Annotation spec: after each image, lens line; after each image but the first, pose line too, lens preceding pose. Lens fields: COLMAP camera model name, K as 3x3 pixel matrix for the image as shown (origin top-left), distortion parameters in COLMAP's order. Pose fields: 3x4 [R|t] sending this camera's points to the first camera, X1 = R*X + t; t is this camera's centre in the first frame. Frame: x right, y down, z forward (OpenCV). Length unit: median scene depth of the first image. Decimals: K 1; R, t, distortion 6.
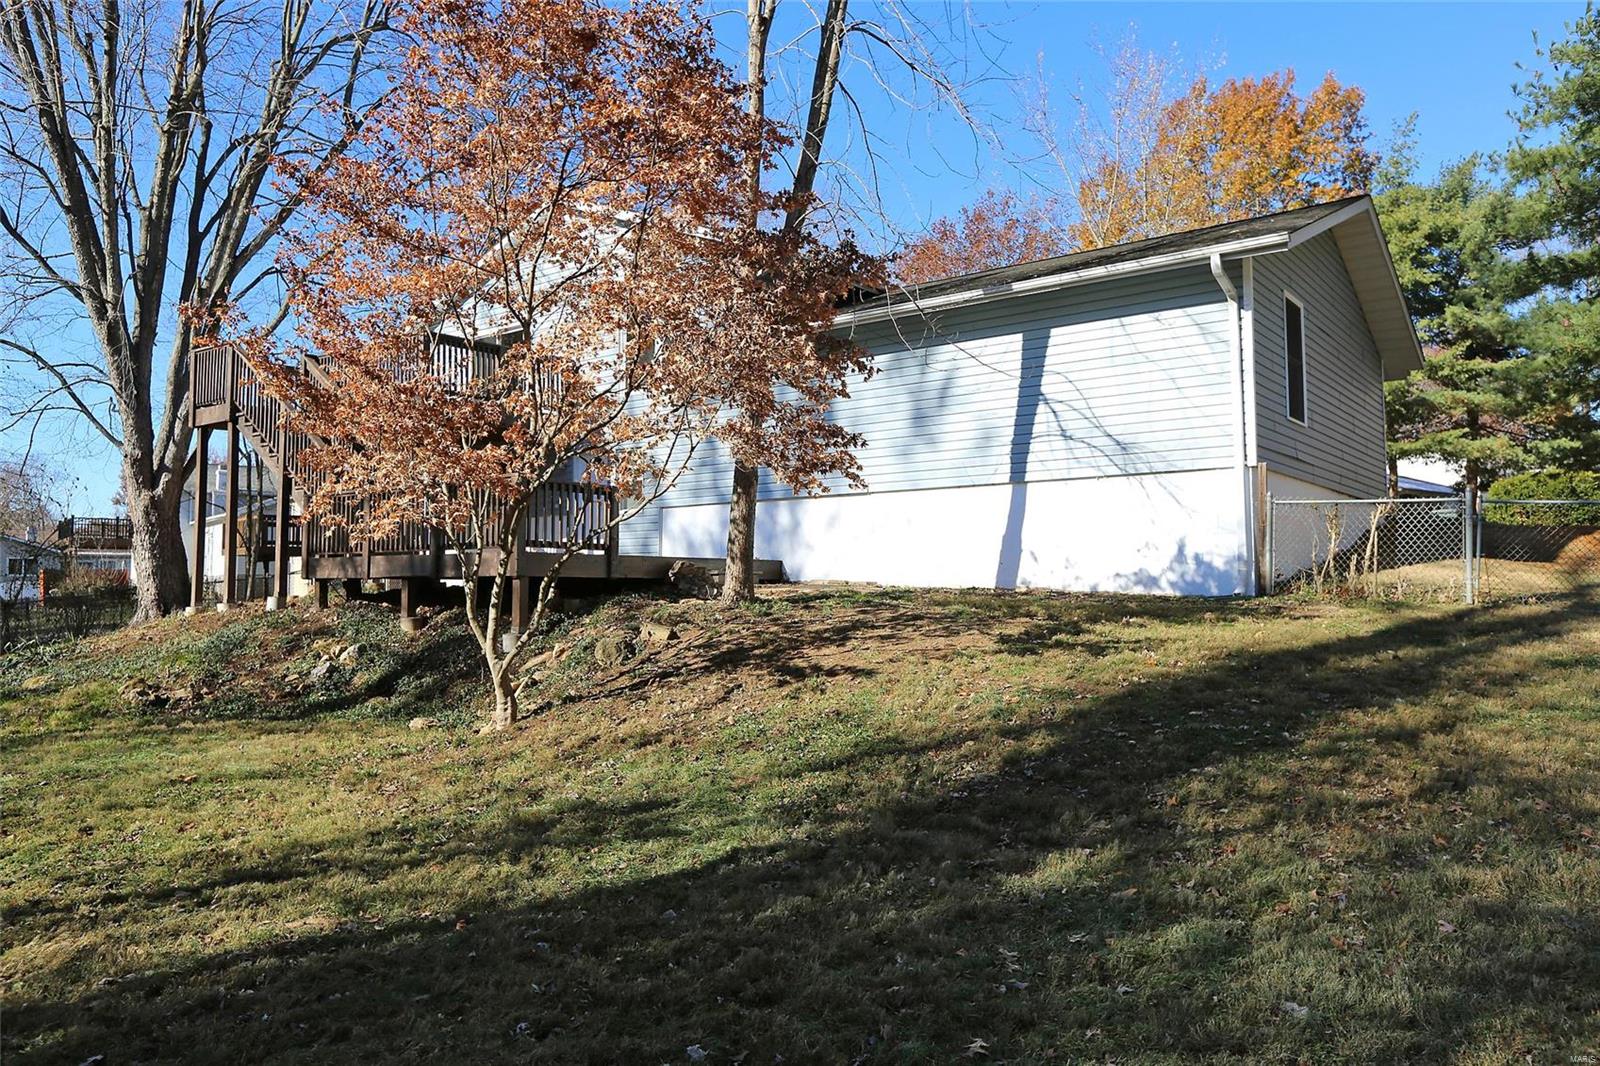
lens RADIAL K [[1126.7, 0, 799.6], [0, 1126.7, 527.7], [0, 0, 1]] dist [0.032295, 0.003008]
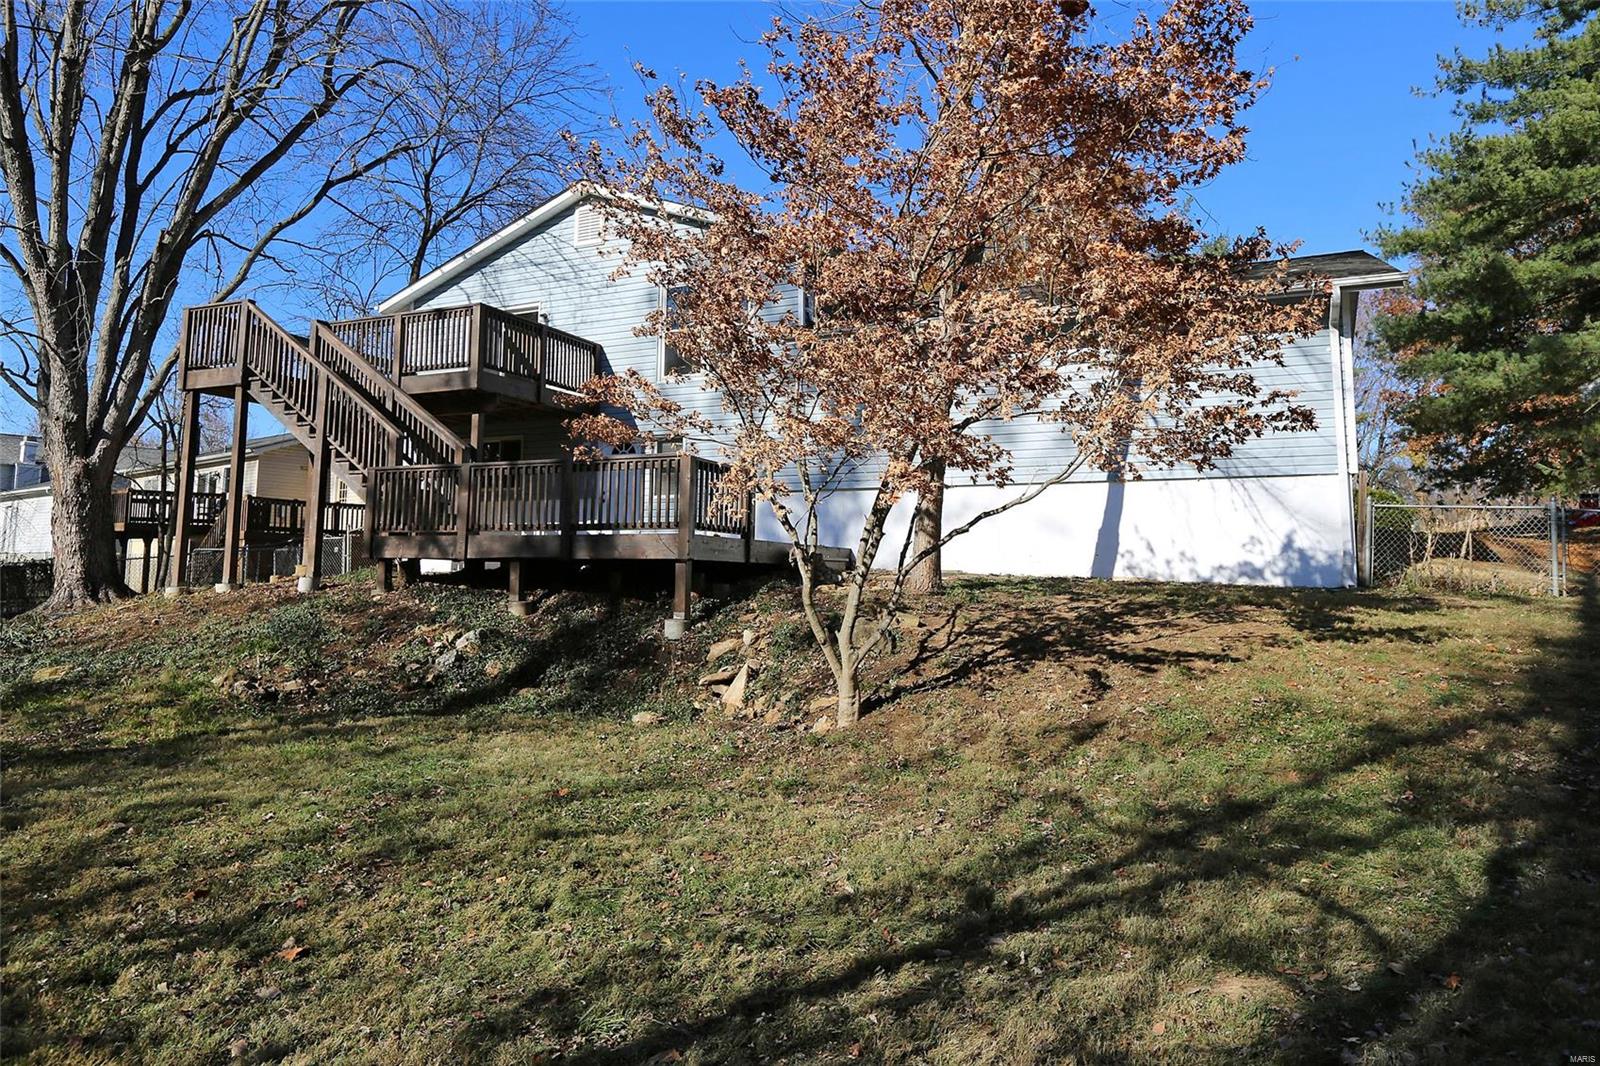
lens RADIAL K [[990.1, 0, 806.0], [0, 990.1, 490.4], [0, 0, 1]] dist [0.007263, 0.003799]
pose [[0.969322, 0.032297, 0.243662, -0.332141], [-0.025024, 0.999146, -0.032886, 0.008559], [-0.244516, 0.025780, 0.969303, 0.143235]]
